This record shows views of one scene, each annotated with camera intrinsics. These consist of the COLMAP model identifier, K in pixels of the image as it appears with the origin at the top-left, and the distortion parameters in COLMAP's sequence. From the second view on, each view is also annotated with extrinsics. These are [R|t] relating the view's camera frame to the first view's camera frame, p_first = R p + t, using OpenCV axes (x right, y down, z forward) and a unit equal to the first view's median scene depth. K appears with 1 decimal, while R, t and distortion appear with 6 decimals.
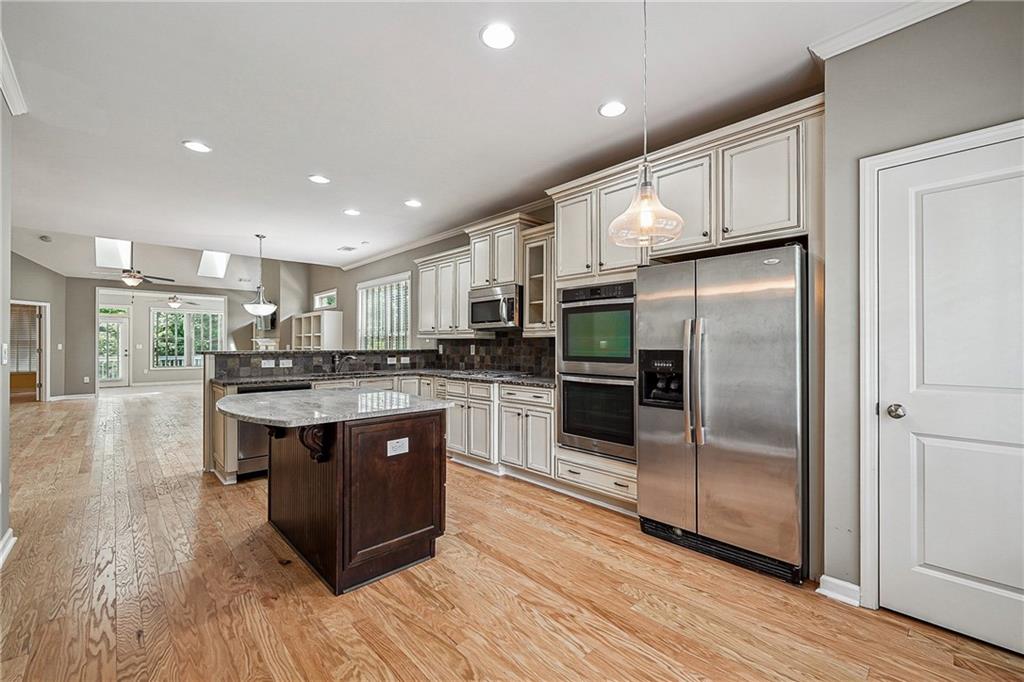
lens RADIAL K [[420.4, 0, 511.3], [0, 420.4, 342.2], [0, 0, 1]] dist [-0.001093, -0.001022]
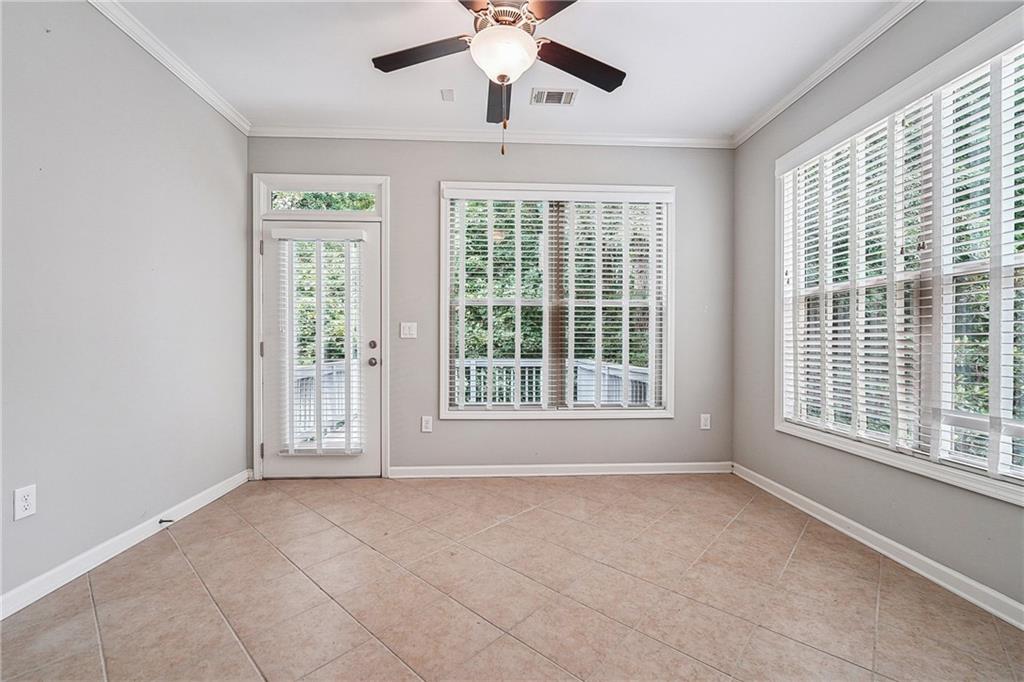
lens RADIAL K [[420.4, 0, 512.4], [0, 420.4, 341.1], [0, 0, 1]] dist [-0.001093, -0.001022]
pose [[0.757448, 0.000821, -0.652895, -1.778167], [0.000600, 0.999998, 0.001954, 0.046001], [0.652896, -0.001872, 0.757446, 2.256446]]
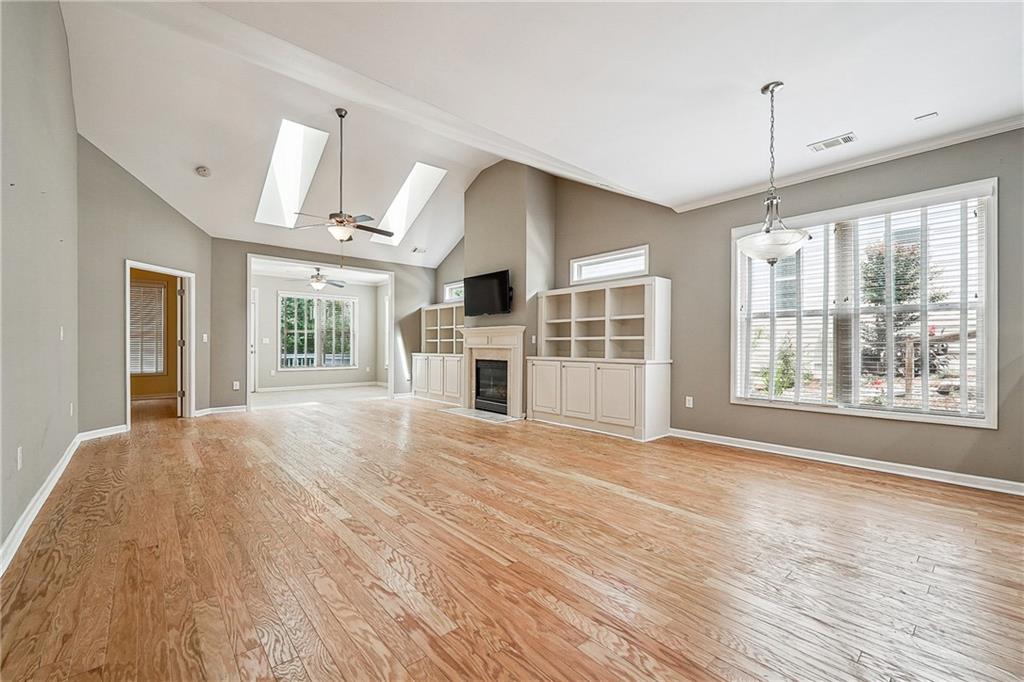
lens RADIAL K [[420.4, 0, 511.9], [0, 420.4, 344.8], [0, 0, 1]] dist [-0.001093, -0.001022]
pose [[0.999175, 0.002352, -0.040553, -1.076809], [-0.002168, 0.999987, 0.004576, 0.035747], [0.040563, -0.004485, 0.999167, 0.650750]]
